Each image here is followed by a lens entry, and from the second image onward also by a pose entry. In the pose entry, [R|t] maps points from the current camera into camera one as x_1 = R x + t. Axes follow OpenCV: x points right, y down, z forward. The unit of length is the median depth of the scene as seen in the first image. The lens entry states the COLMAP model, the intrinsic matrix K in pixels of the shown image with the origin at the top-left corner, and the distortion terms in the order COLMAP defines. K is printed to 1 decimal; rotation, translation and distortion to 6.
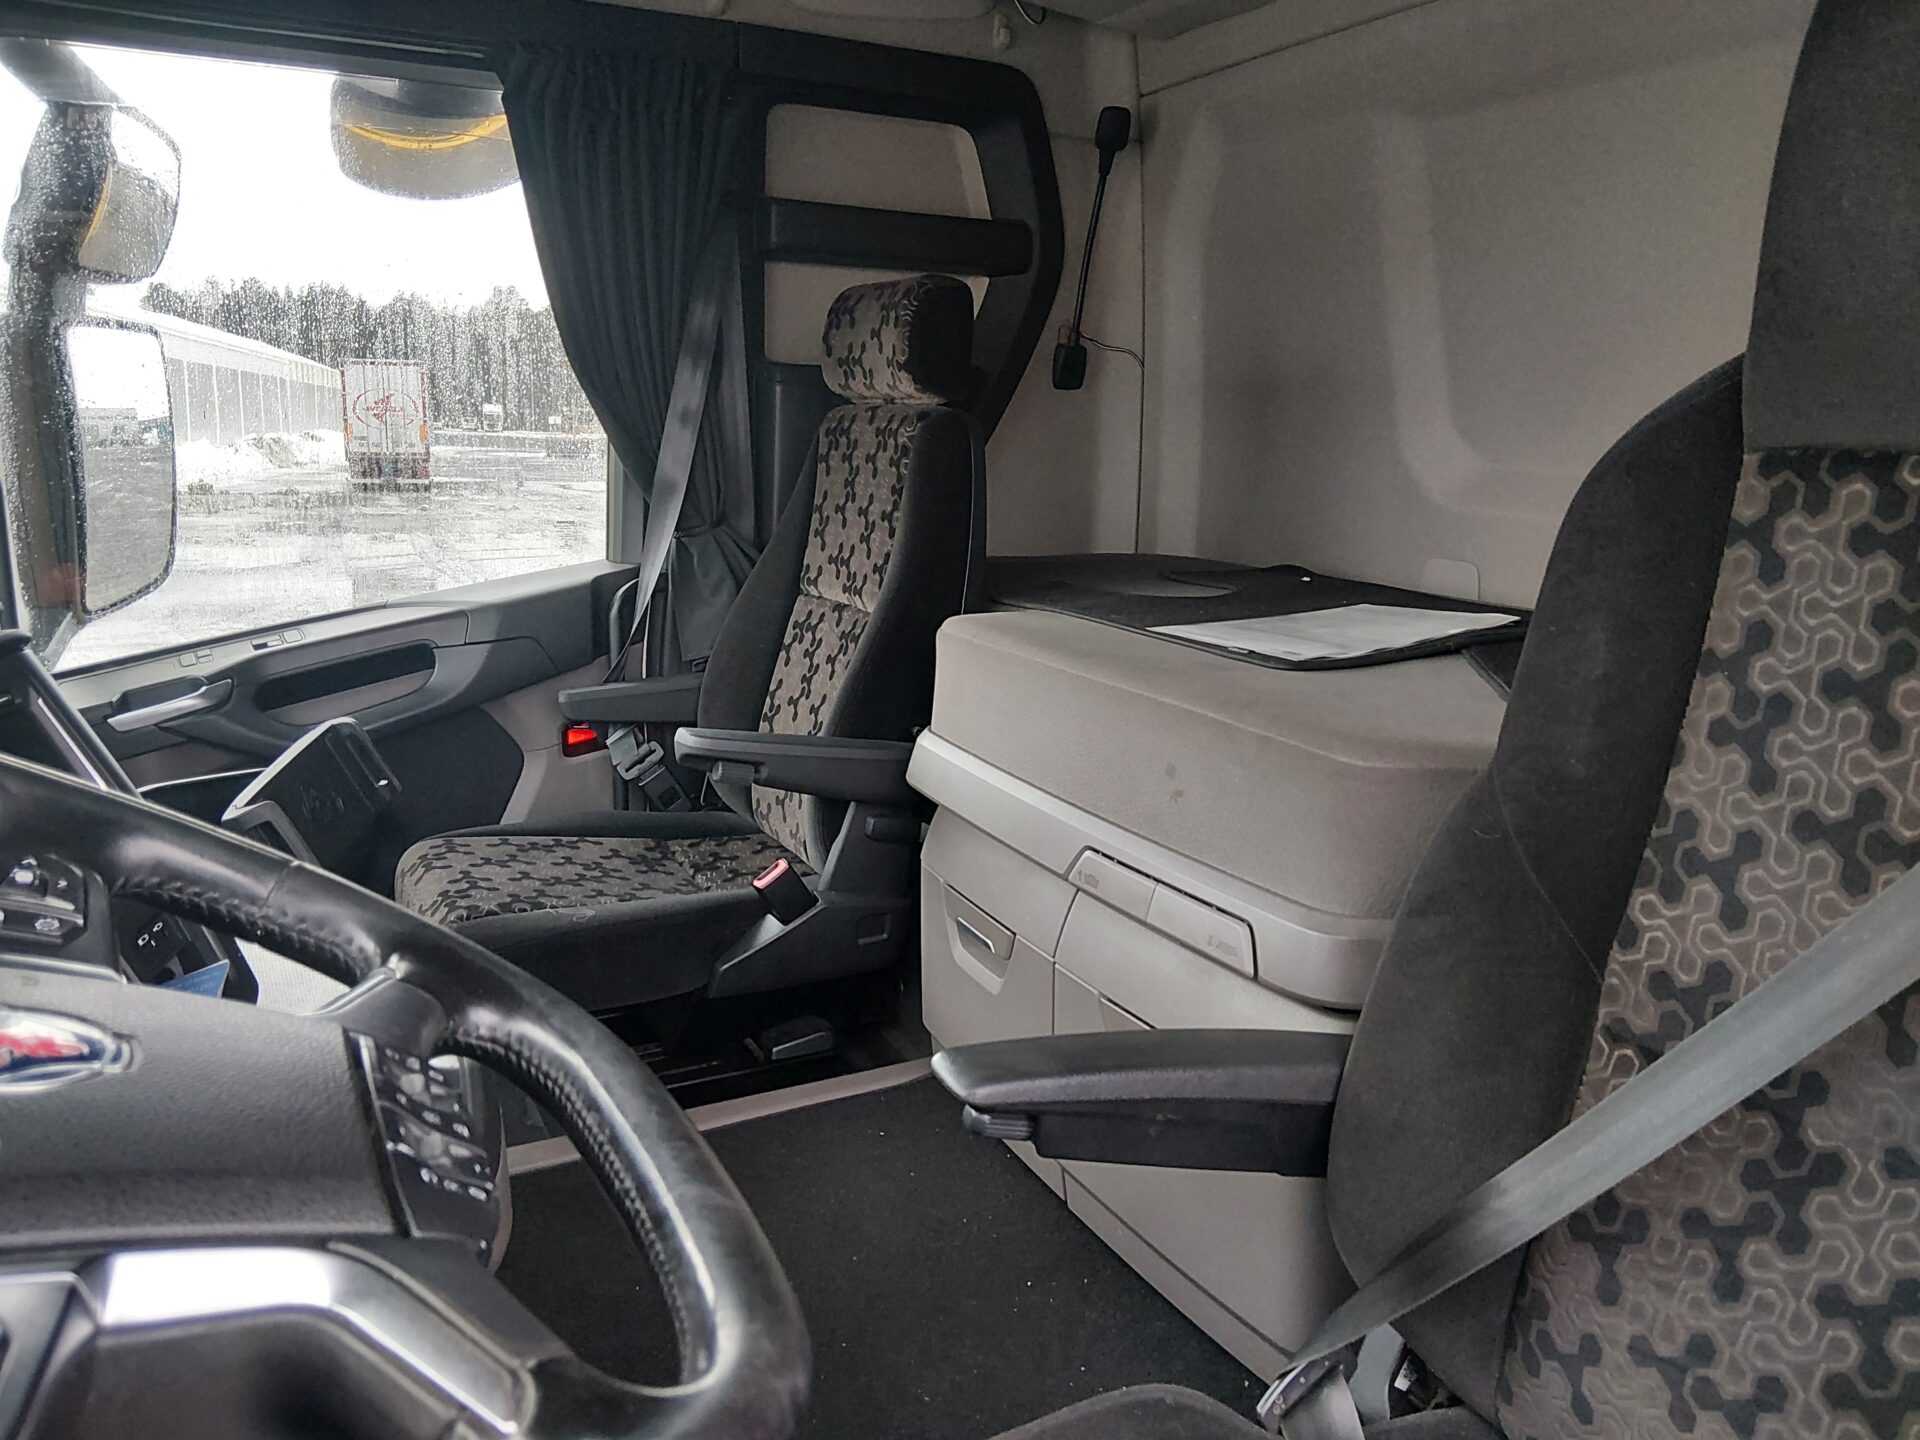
lens RADIAL K [[1459.2, 0, 953.8], [0, 1459.2, 715.4], [0, 0, 1]] dist [0.128012, -0.235808]
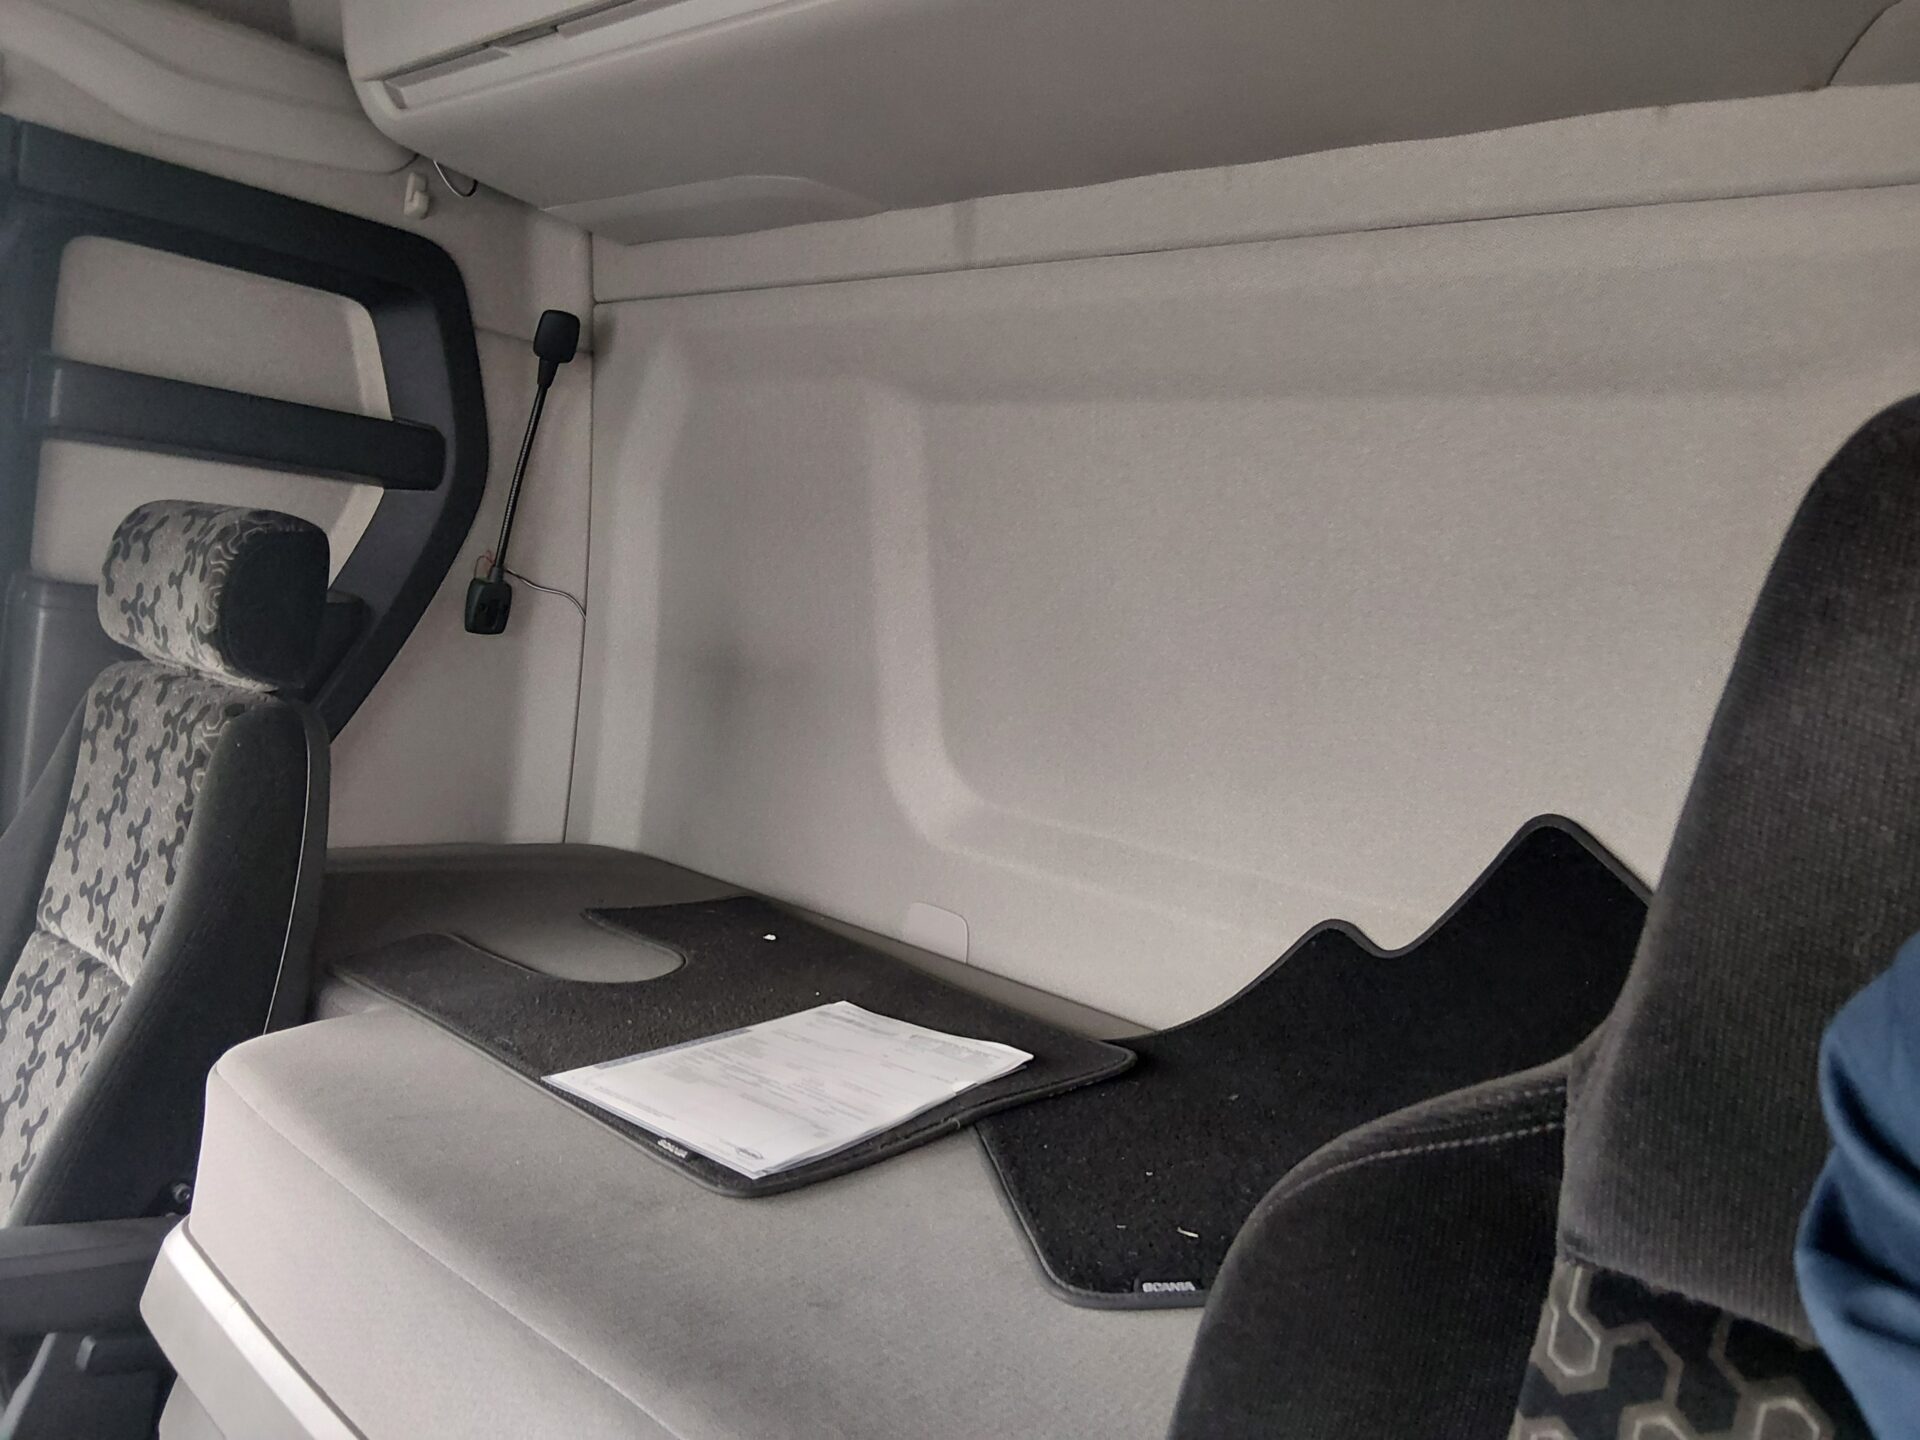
lens RADIAL K [[1441.9, 0, 951.7], [0, 1441.9, 705.5], [0, 0, 1]] dist [0.082339, -0.132612]
pose [[0.932742, 0.065083, 0.354621, 0.045671], [-0.028197, 0.993728, -0.108213, -0.130961], [-0.359440, 0.090936, 0.928727, 0.226952]]
